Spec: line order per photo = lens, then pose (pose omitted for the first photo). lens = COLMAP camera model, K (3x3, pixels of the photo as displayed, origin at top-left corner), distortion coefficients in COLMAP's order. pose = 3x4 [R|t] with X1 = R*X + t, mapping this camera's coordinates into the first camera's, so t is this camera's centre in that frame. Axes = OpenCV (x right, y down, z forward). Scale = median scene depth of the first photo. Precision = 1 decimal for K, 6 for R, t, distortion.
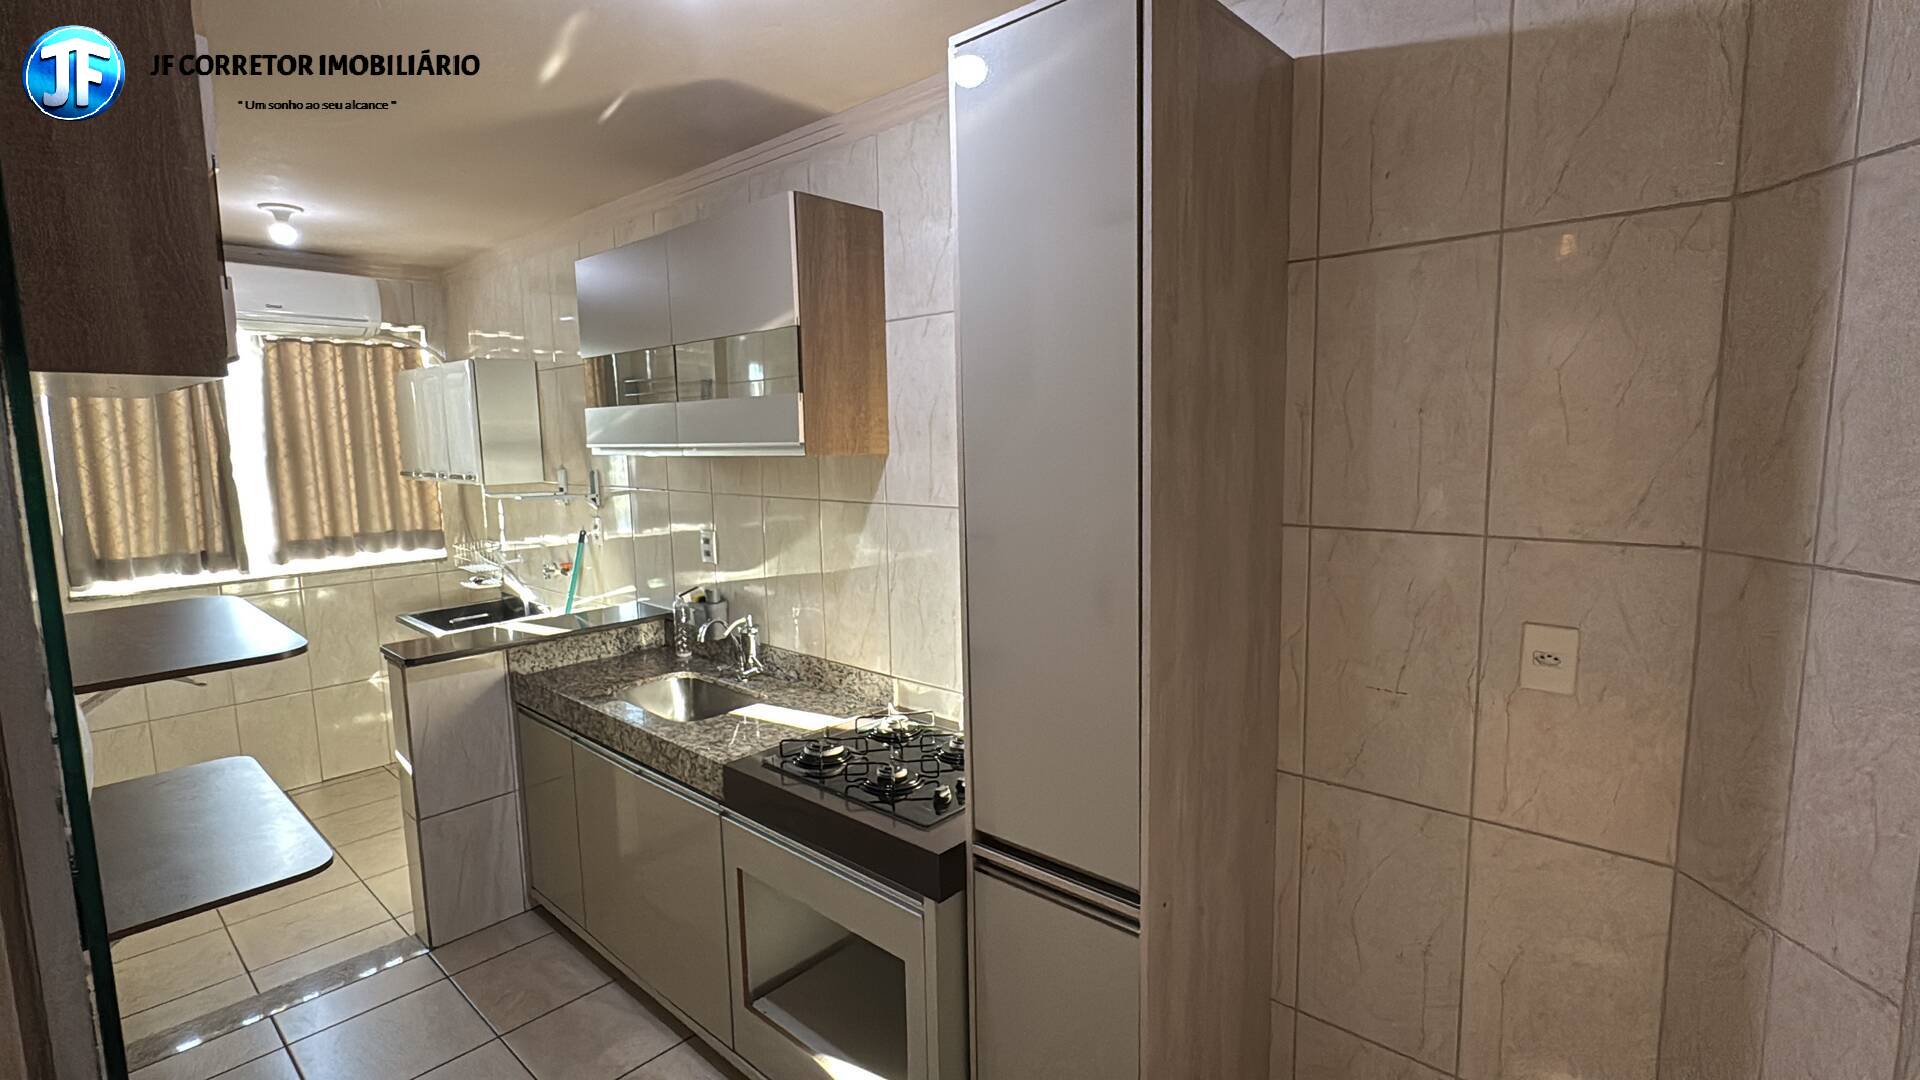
lens RADIAL K [[874.7, 0, 960.0], [0, 874.7, 540.0], [0, 0, 1]] dist [-0.003615, 0.000483]
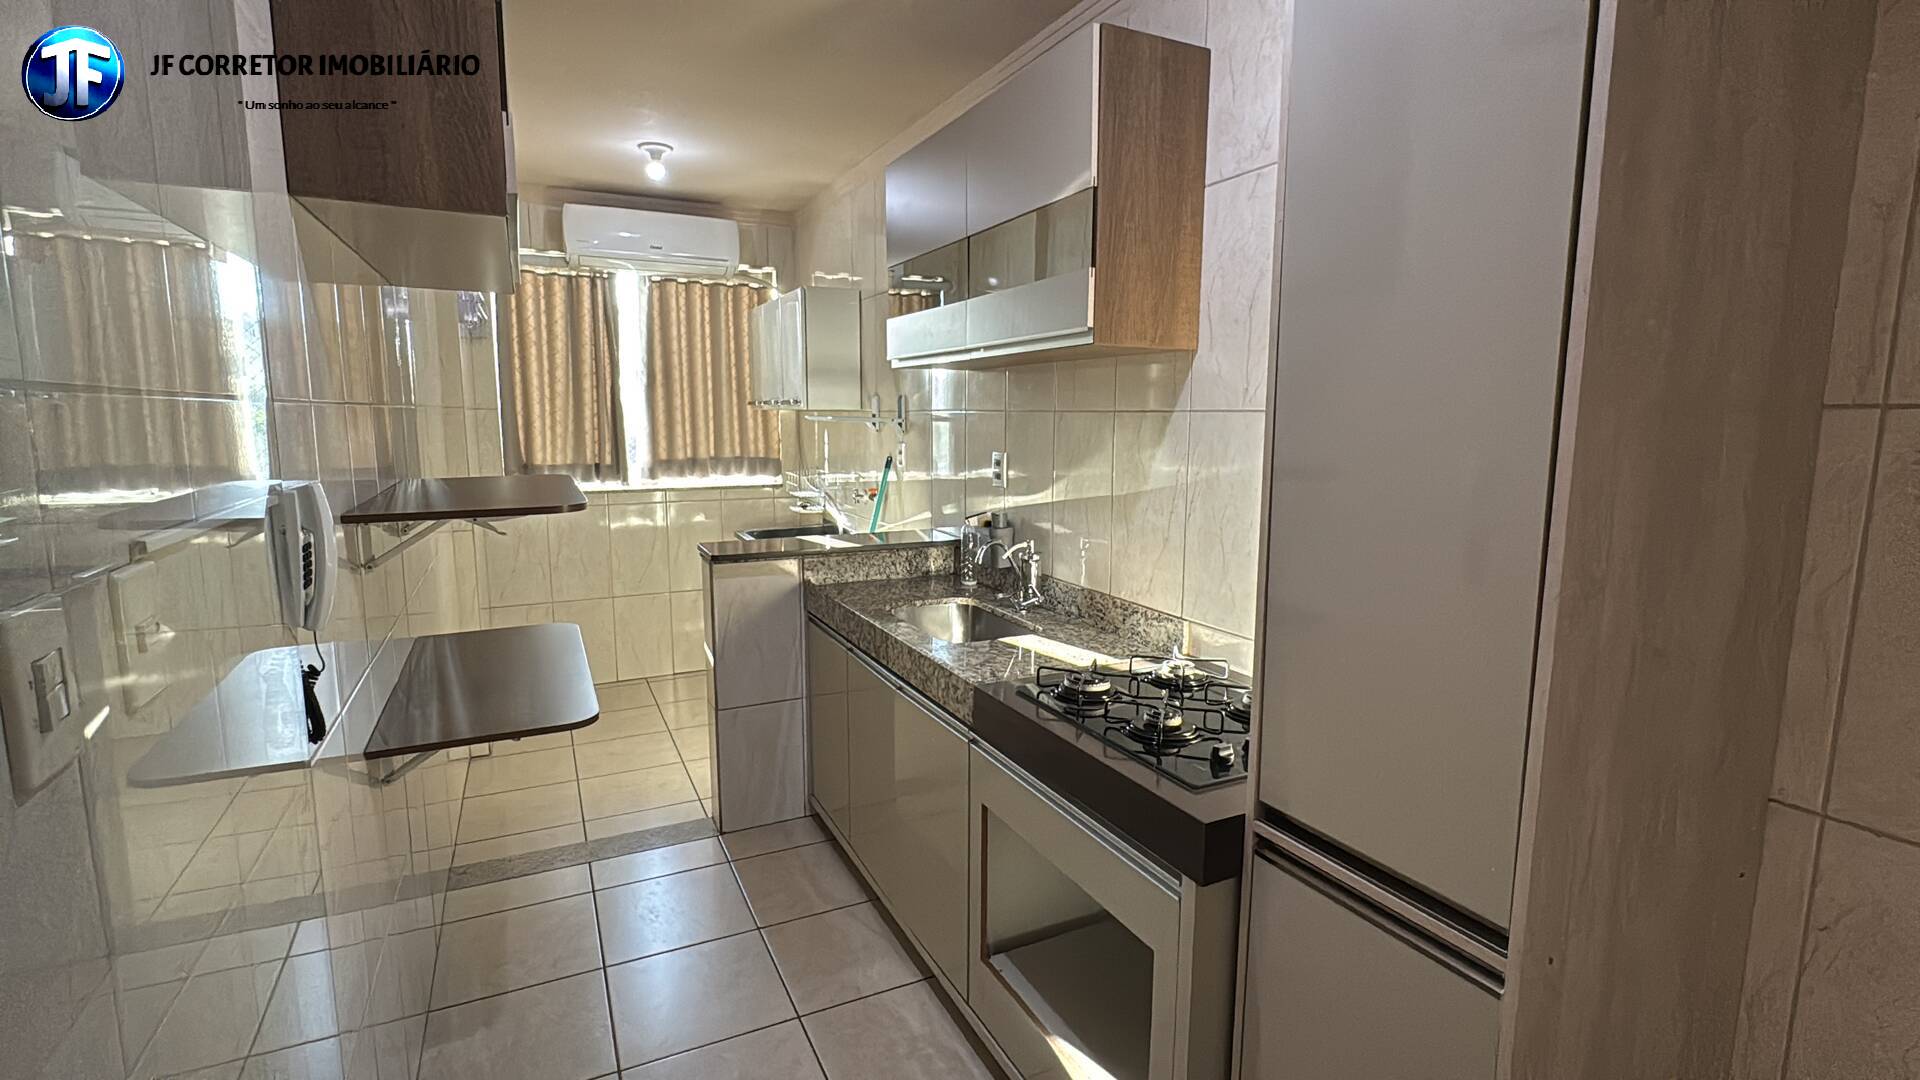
lens RADIAL K [[874.7, 0, 960.0], [0, 874.7, 540.0], [0, 0, 1]] dist [-0.003615, 0.000483]
pose [[0.928928, 0.074571, -0.362674, 0.018408], [-0.065930, 0.997169, 0.036163, 0.052918], [0.364344, -0.009681, 0.931214, 0.114034]]
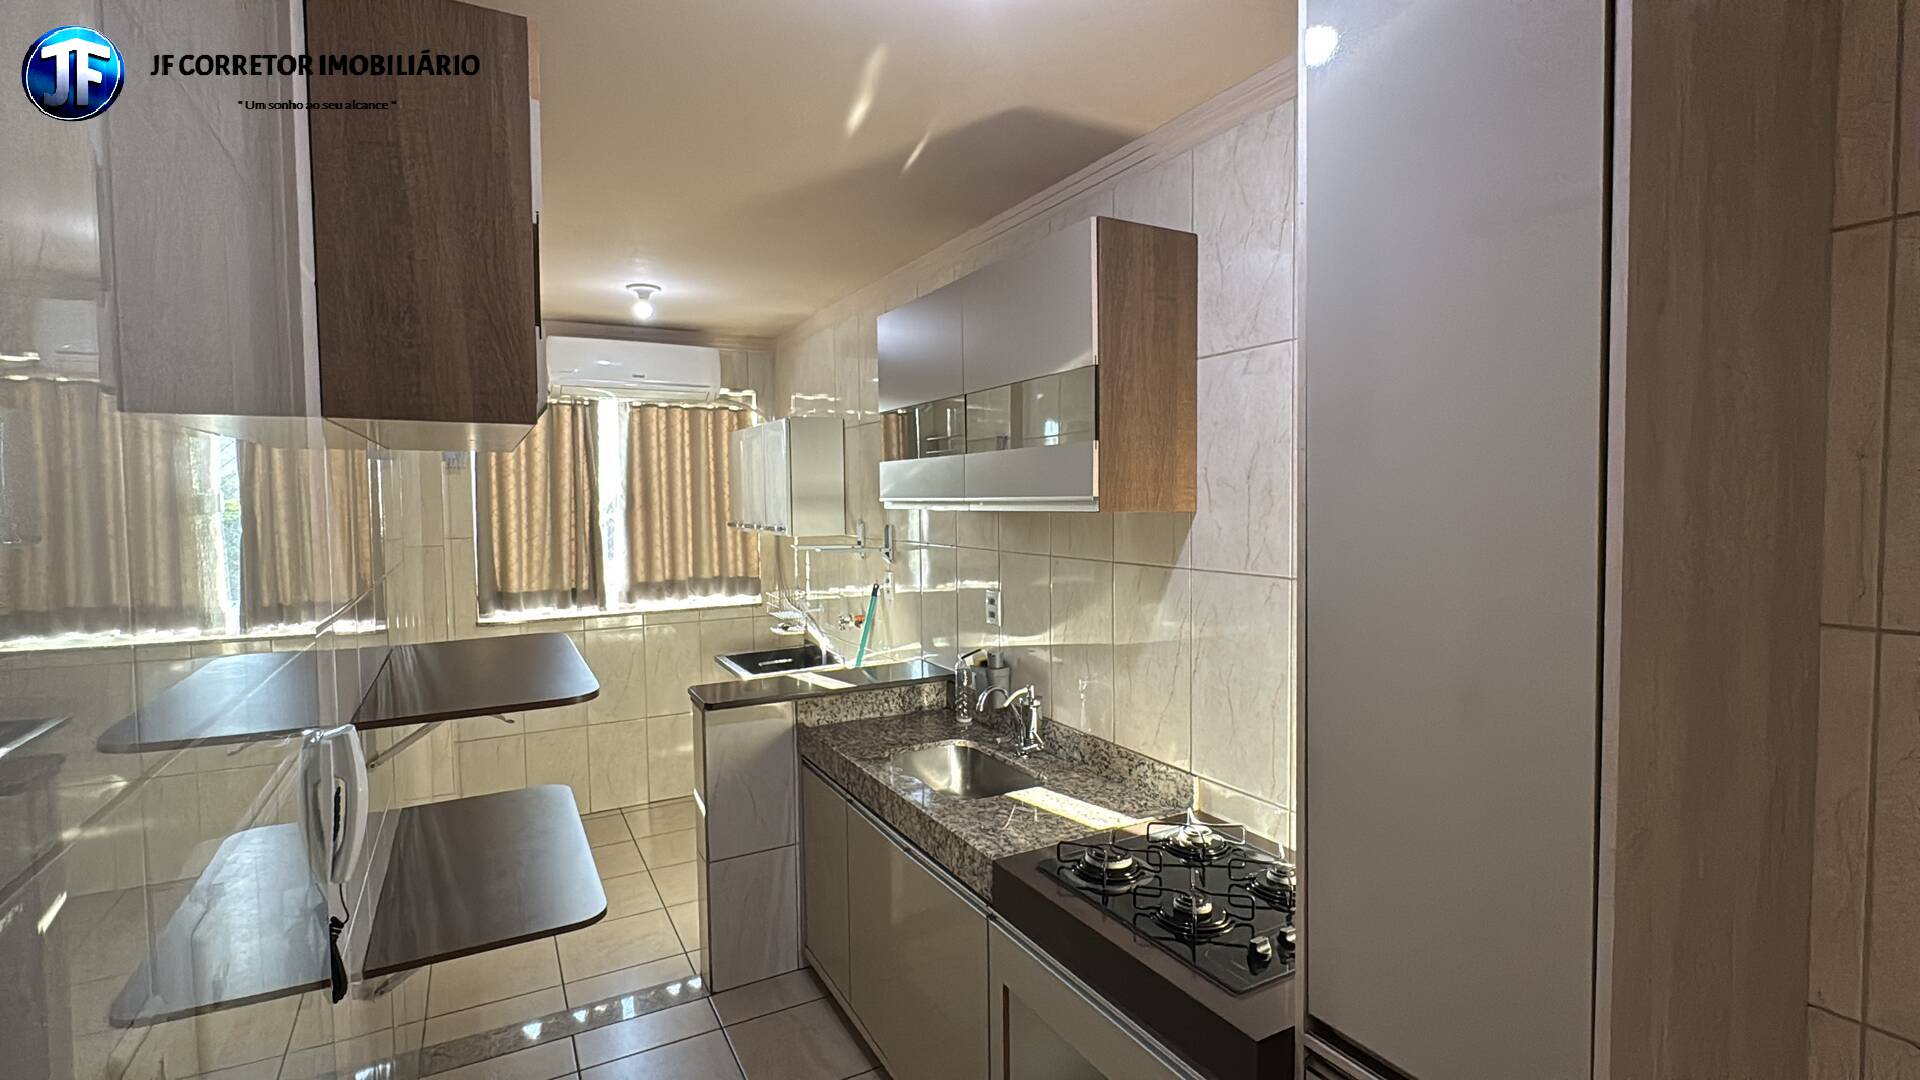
lens RADIAL K [[874.7, 0, 960.0], [0, 874.7, 540.0], [0, 0, 1]] dist [-0.003615, 0.000483]
pose [[0.945189, 0.023808, -0.325655, -0.016570], [-0.045767, 0.997152, -0.059936, -0.006663], [0.323301, 0.071555, 0.943587, 0.094822]]
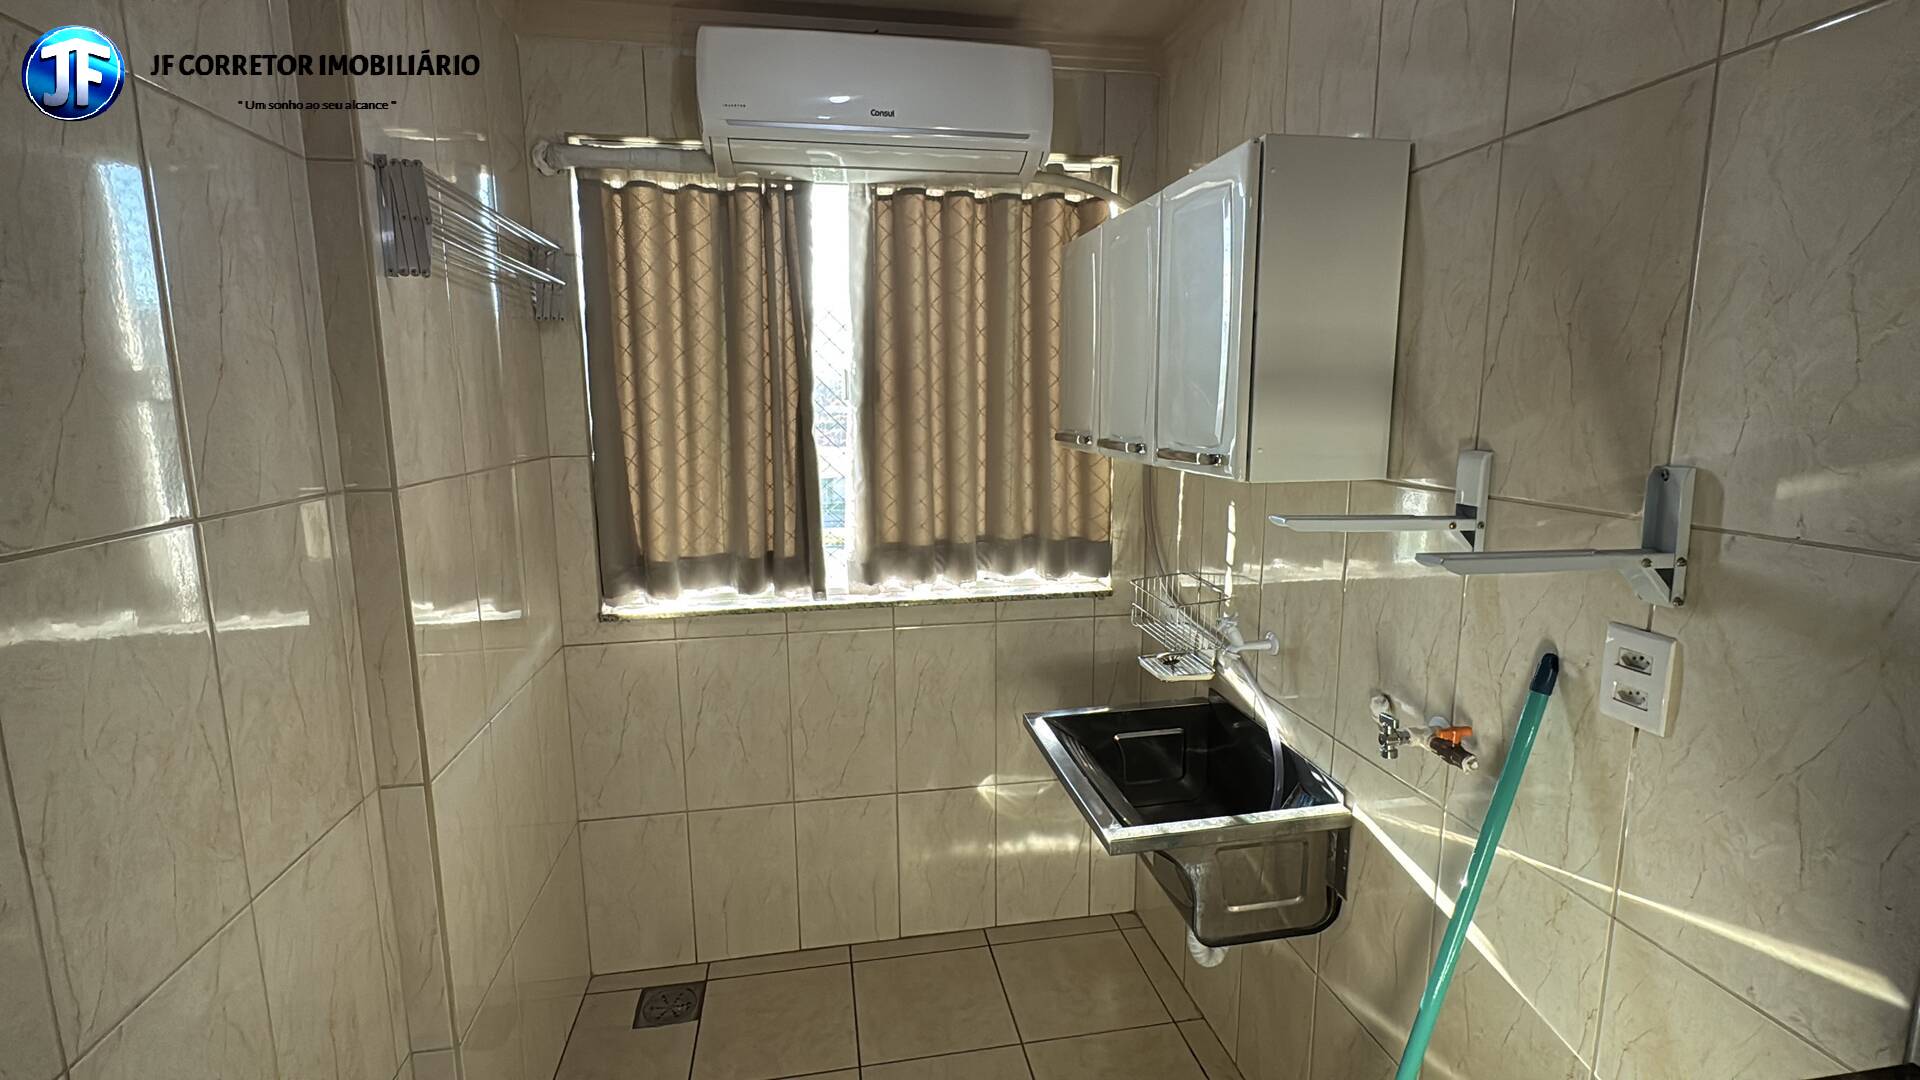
lens RADIAL K [[874.7, 0, 960.0], [0, 874.7, 540.0], [0, 0, 1]] dist [-0.003615, 0.000483]
pose [[0.788554, 0.112743, -0.604542, -0.506877], [-0.083167, 0.993571, 0.076813, -0.070435], [0.609315, -0.010293, 0.792861, 0.767987]]
